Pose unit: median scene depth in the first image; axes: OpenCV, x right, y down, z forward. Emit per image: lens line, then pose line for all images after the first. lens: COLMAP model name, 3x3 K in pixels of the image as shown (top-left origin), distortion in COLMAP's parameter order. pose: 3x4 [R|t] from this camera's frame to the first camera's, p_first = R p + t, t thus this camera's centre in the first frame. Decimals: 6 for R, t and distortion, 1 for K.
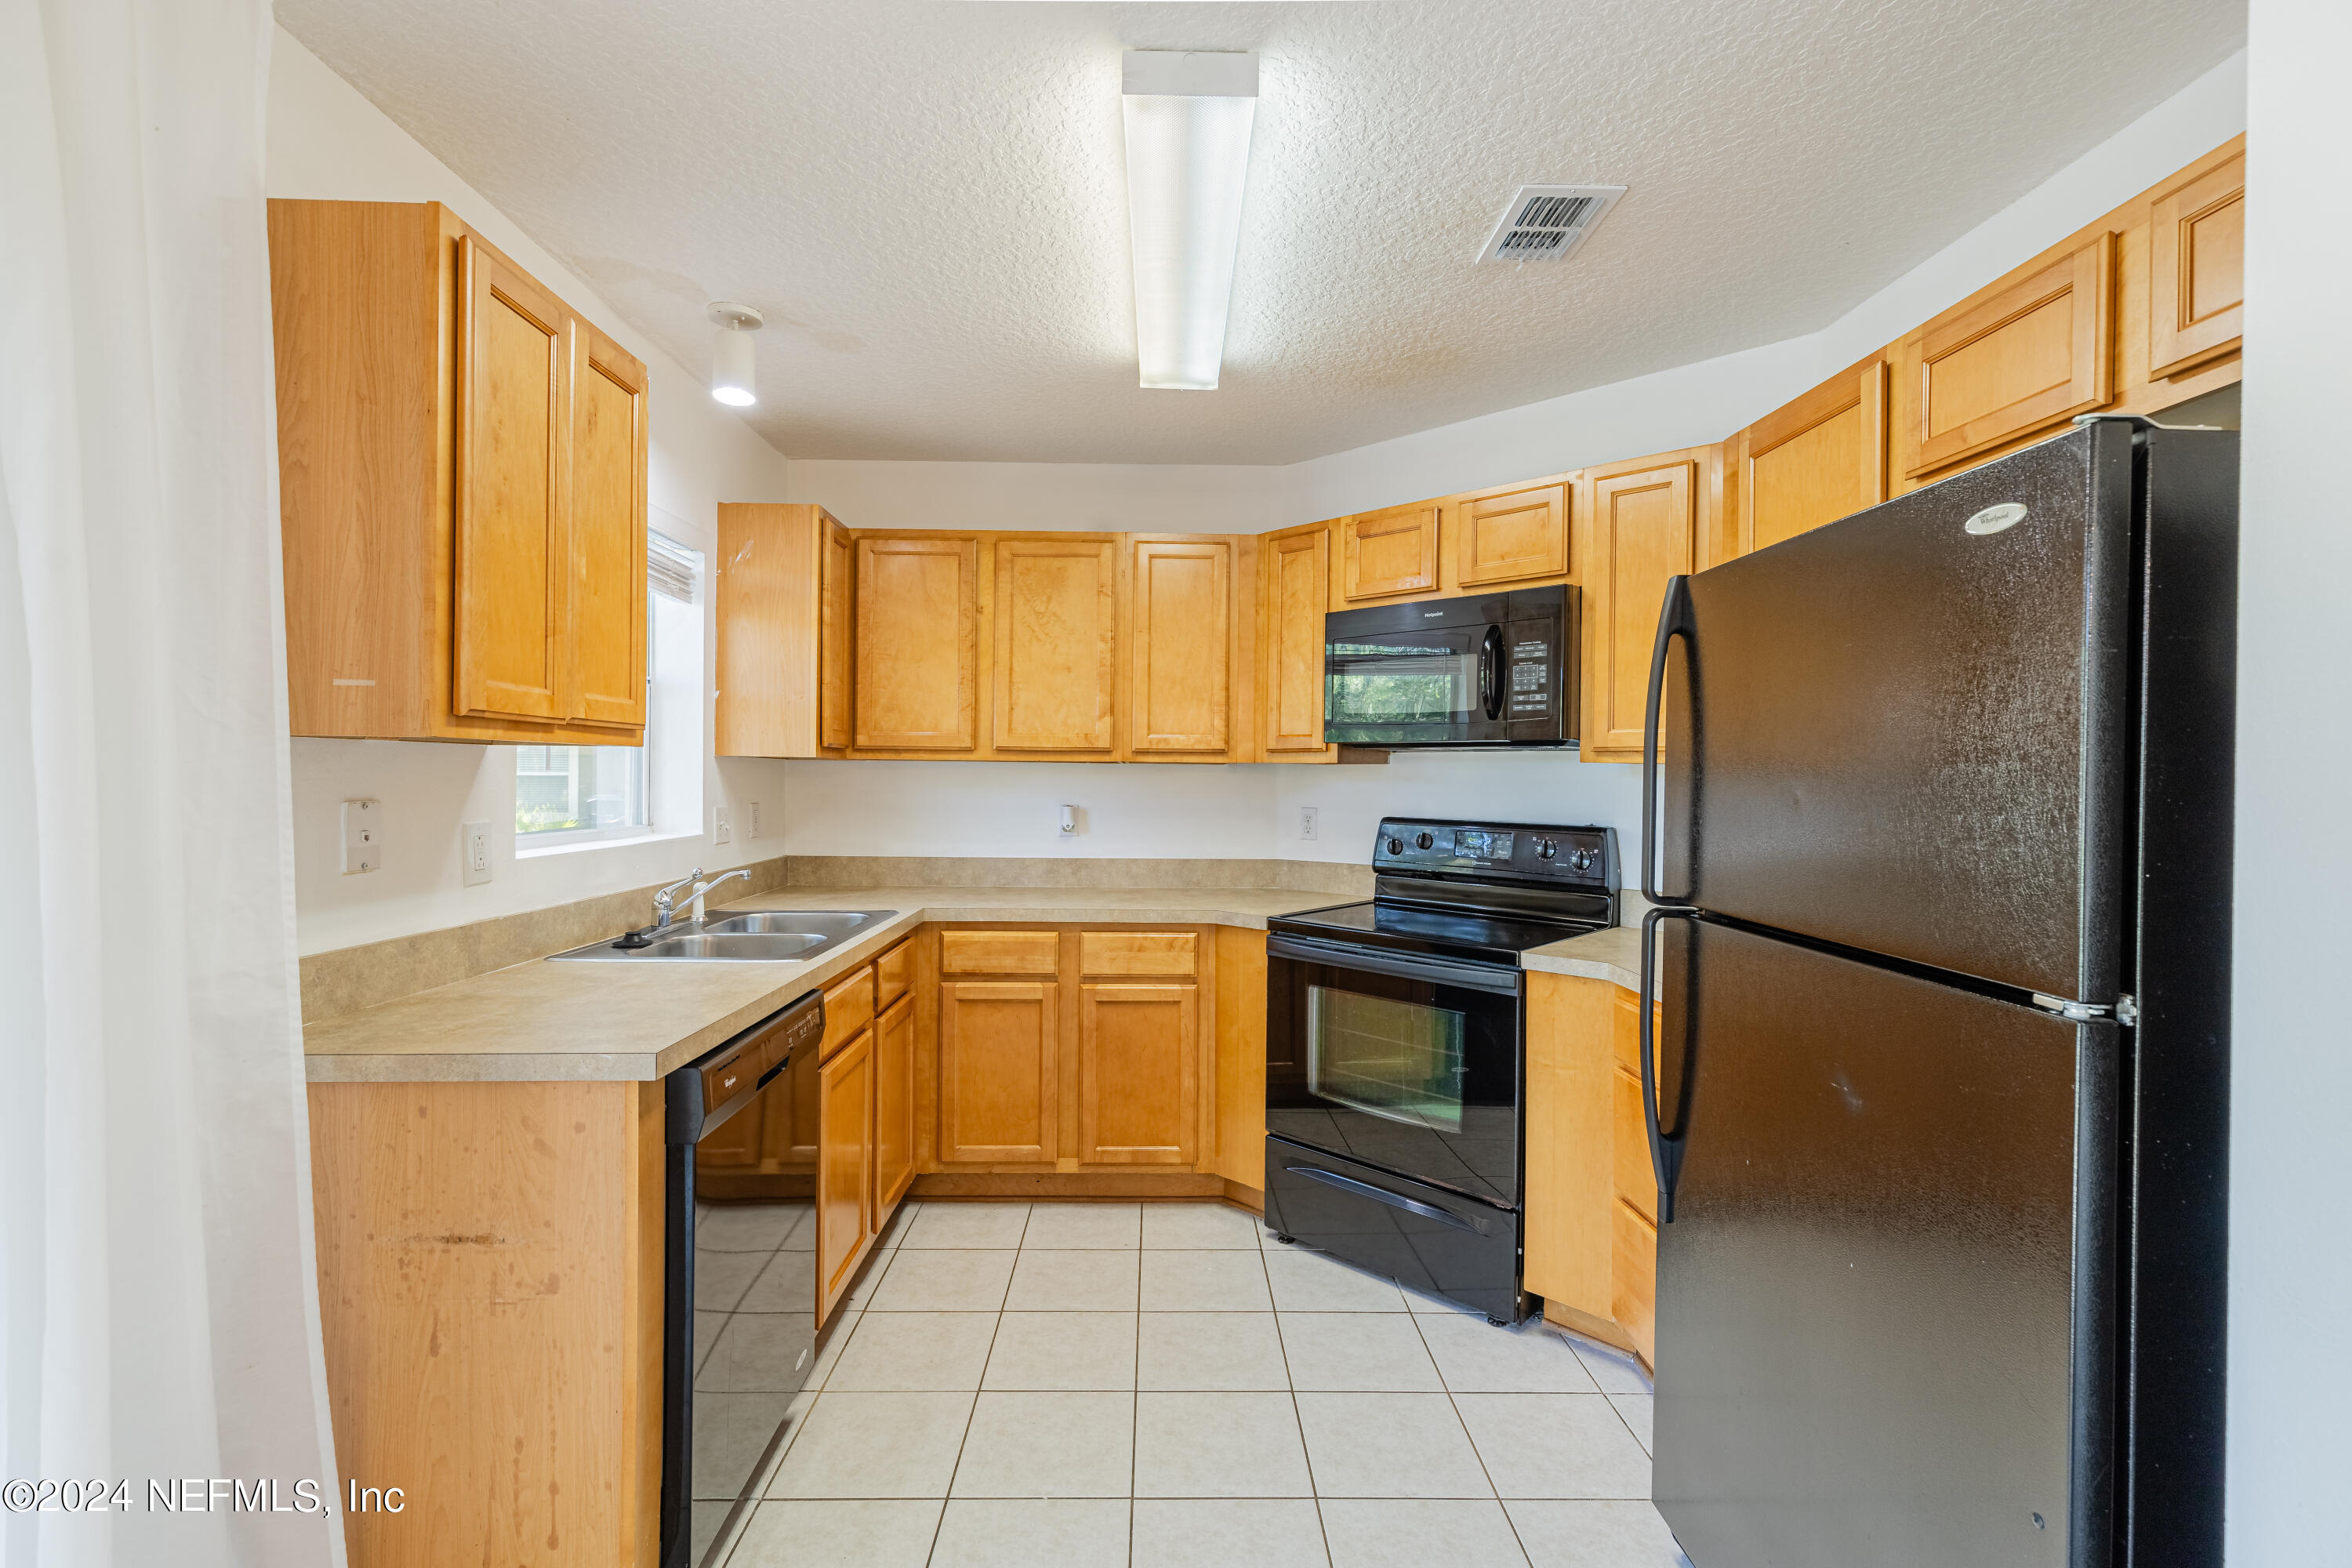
lens RADIAL K [[1055.0, 0, 1176.7], [0, 1055.0, 778.0], [0, 0, 1]] dist [0.012684, -0.004589]
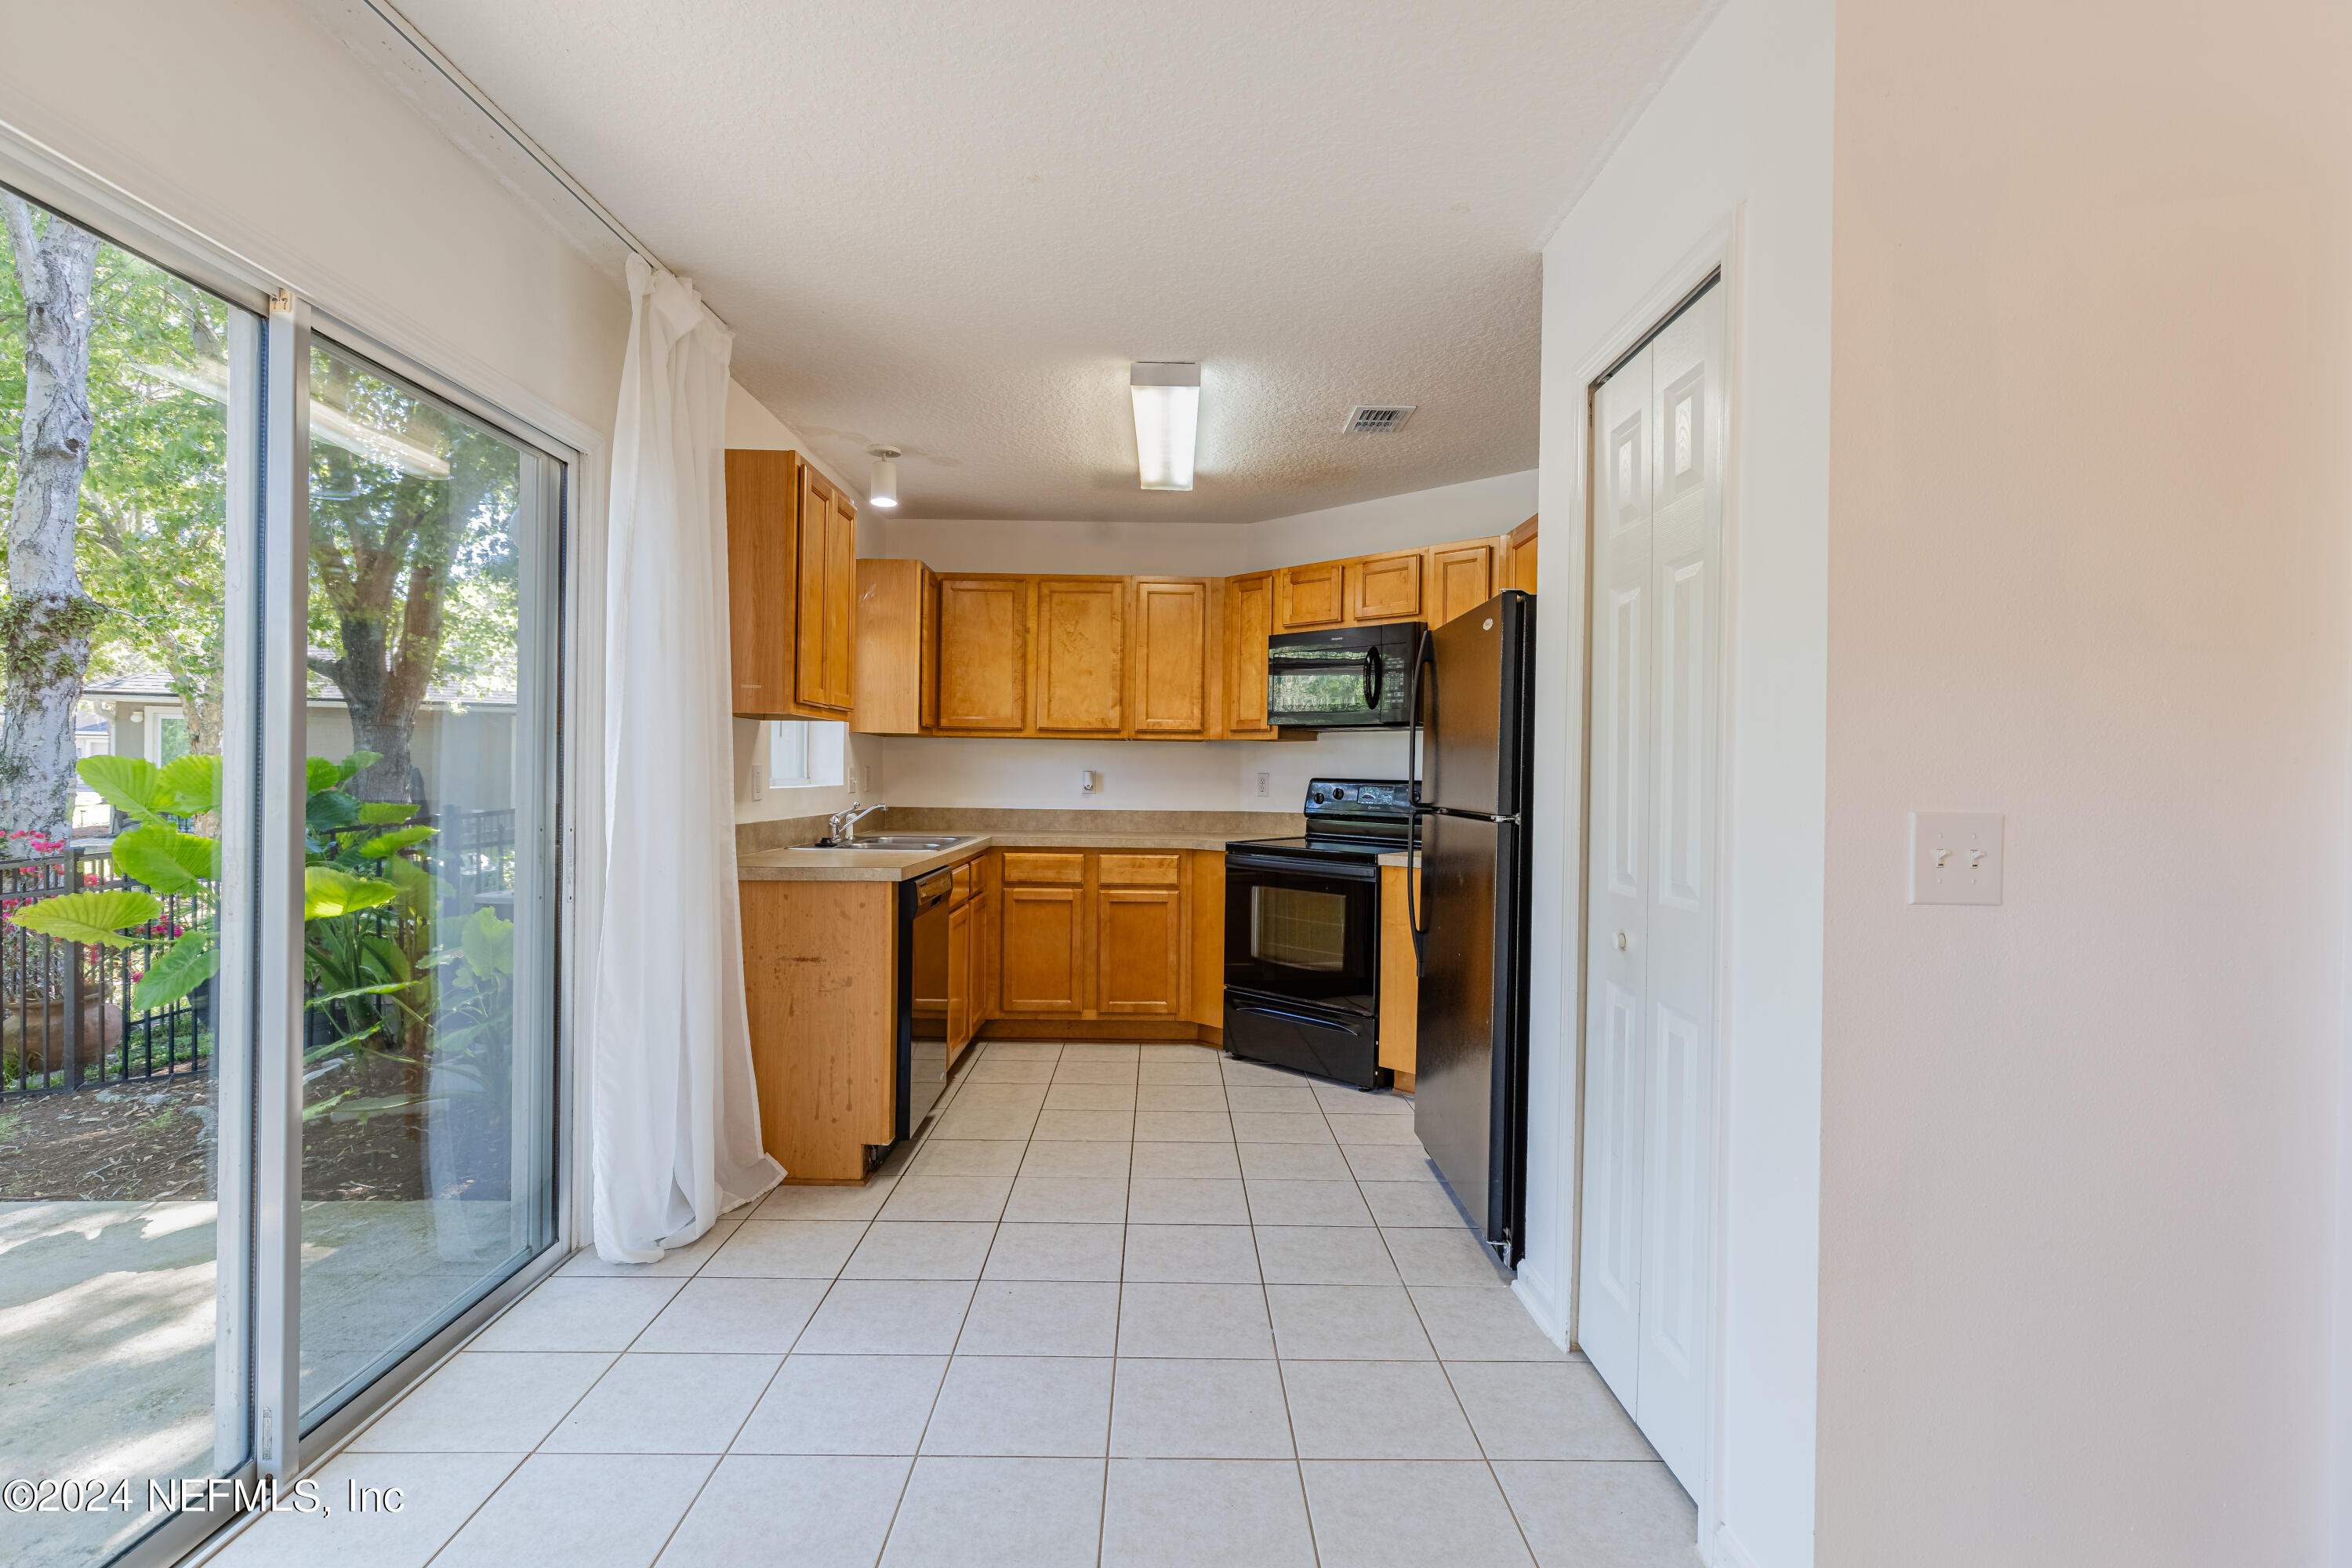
lens RADIAL K [[1119.2, 0, 1179.2], [0, 1119.2, 778.8], [0, 0, 1]] dist [-0.000316, -0.000105]
pose [[0.999982, 0.004261, -0.004268, 0.025687], [-0.004248, 0.999986, 0.003198, 0.036567], [0.004282, -0.003179, 0.999986, -0.543451]]
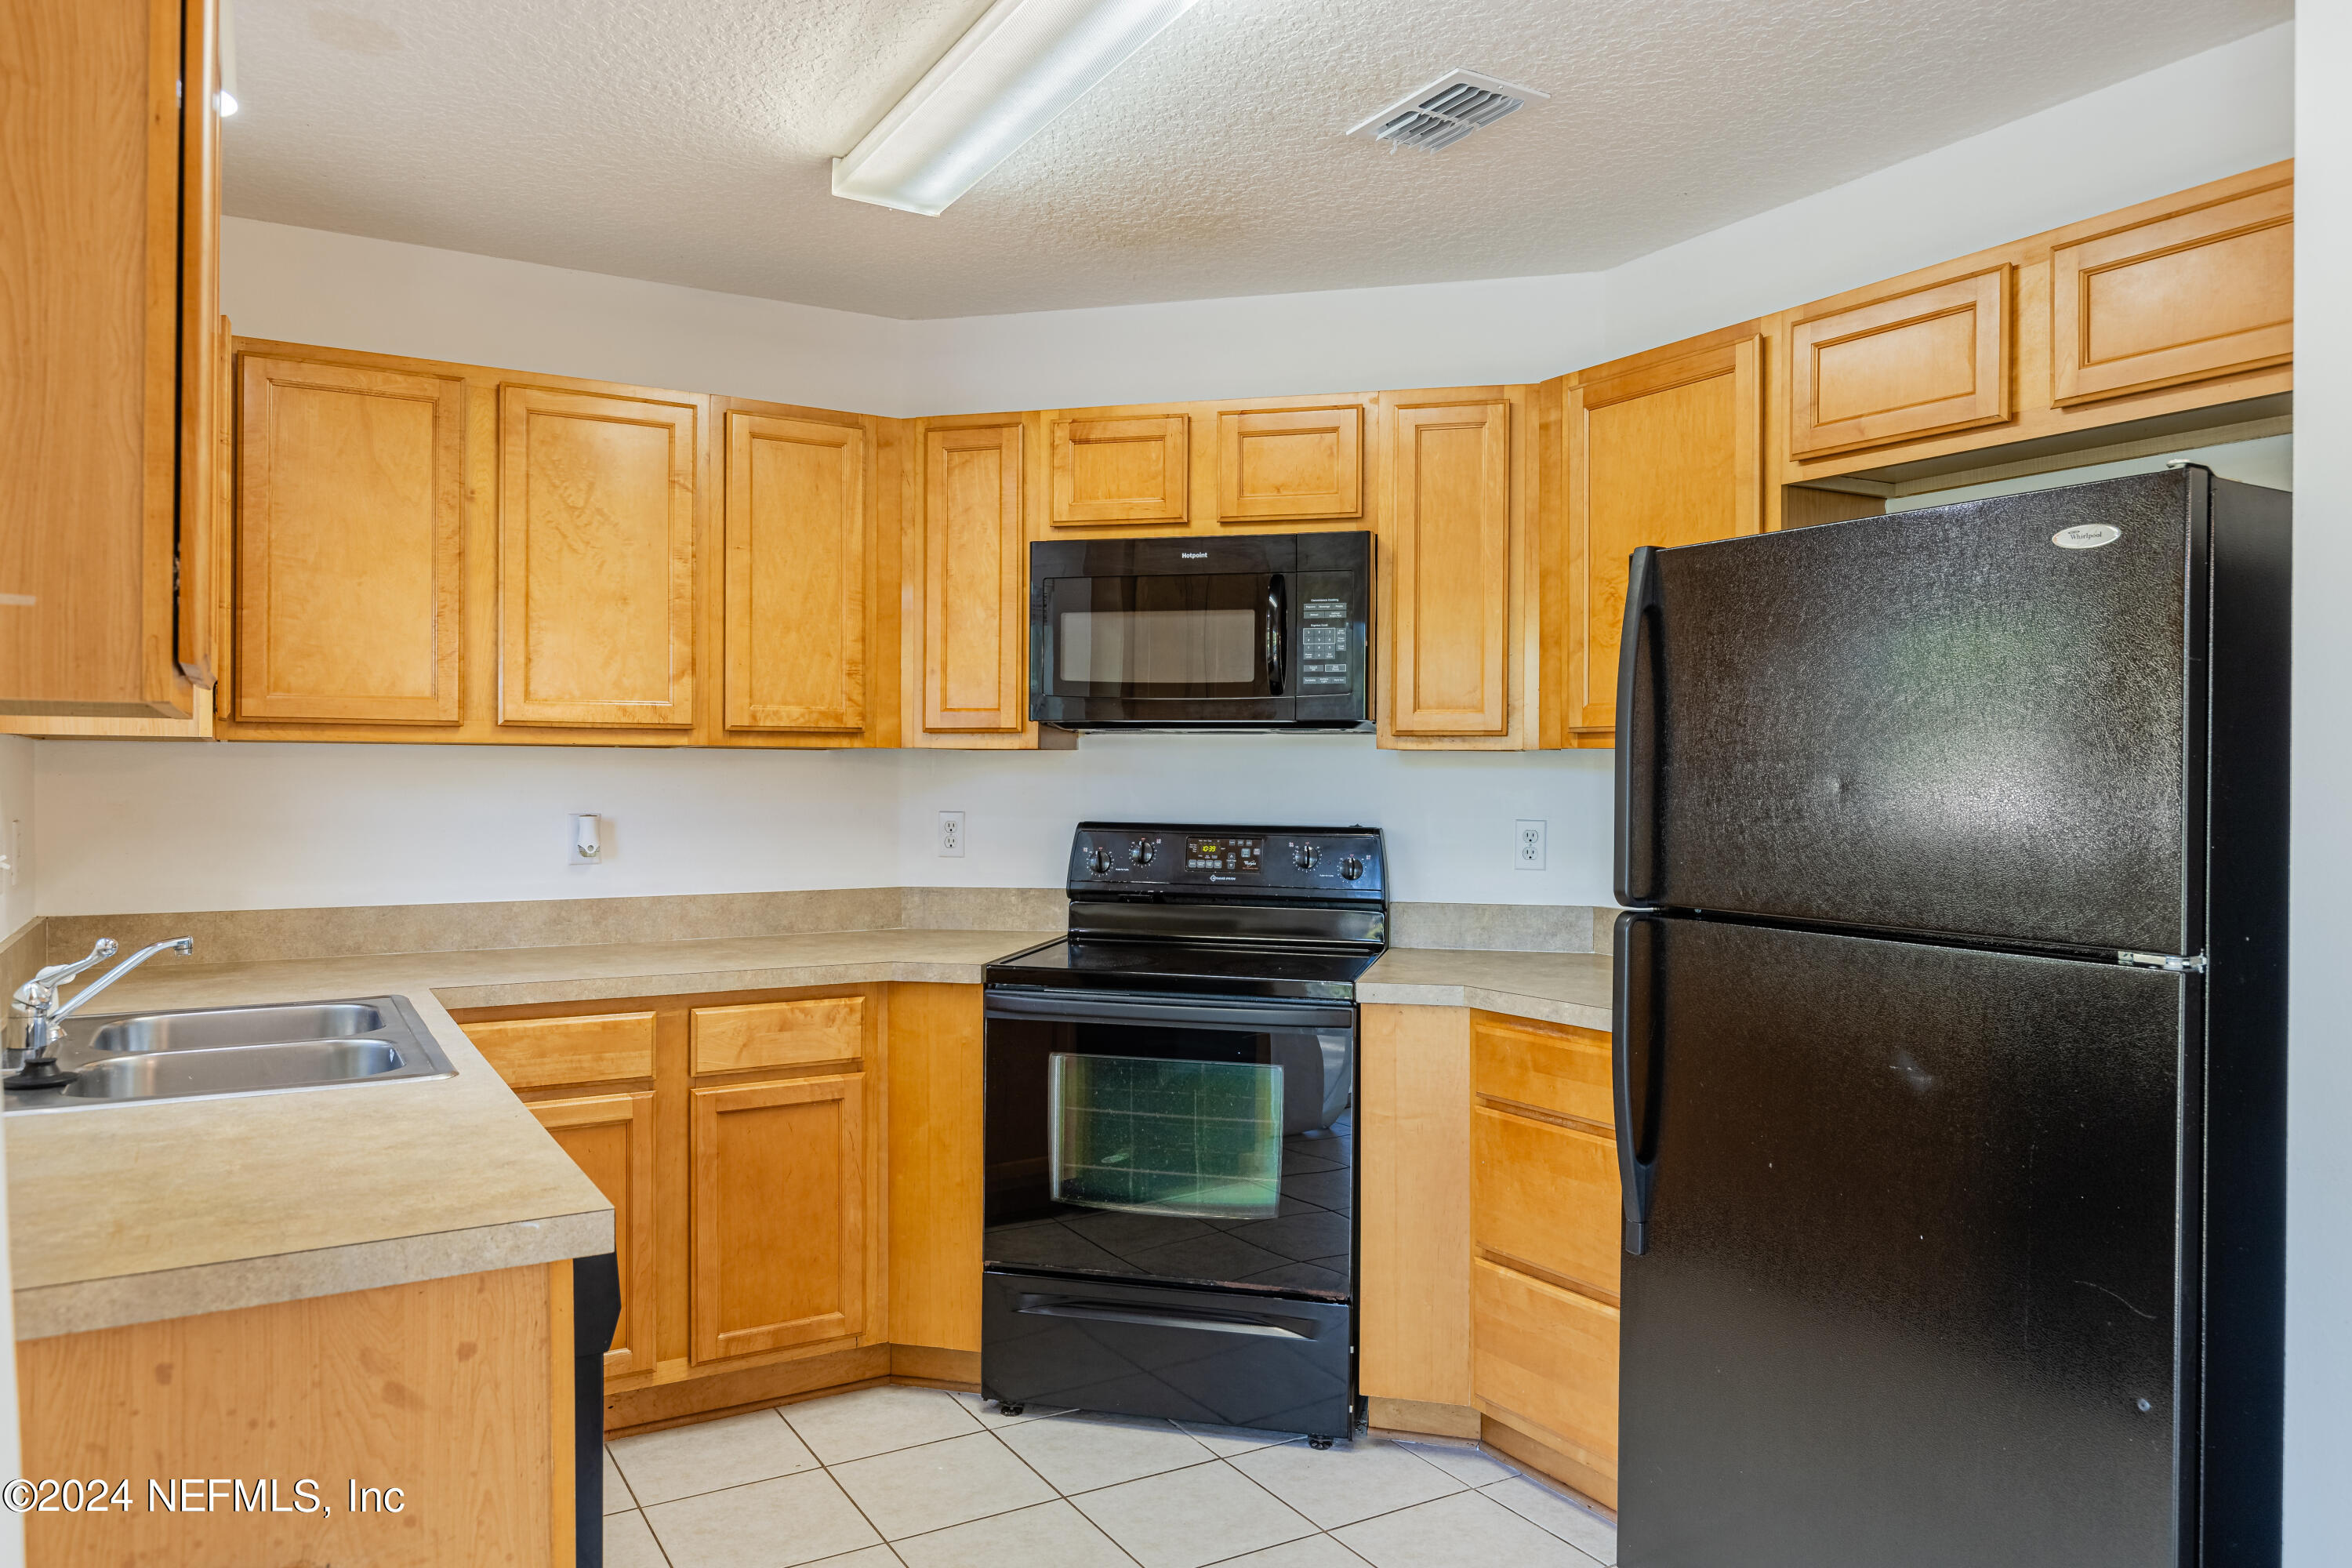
lens RADIAL K [[1583.4, 0, 1181.0], [0, 1583.4, 771.9], [0, 0, 1]] dist [0.000538, 0.001649]
pose [[0.869909, -0.005271, 0.493184, -0.309041], [0.004304, 0.999986, 0.003095, -0.001200], [-0.493193, -0.000569, 0.869919, 0.004579]]
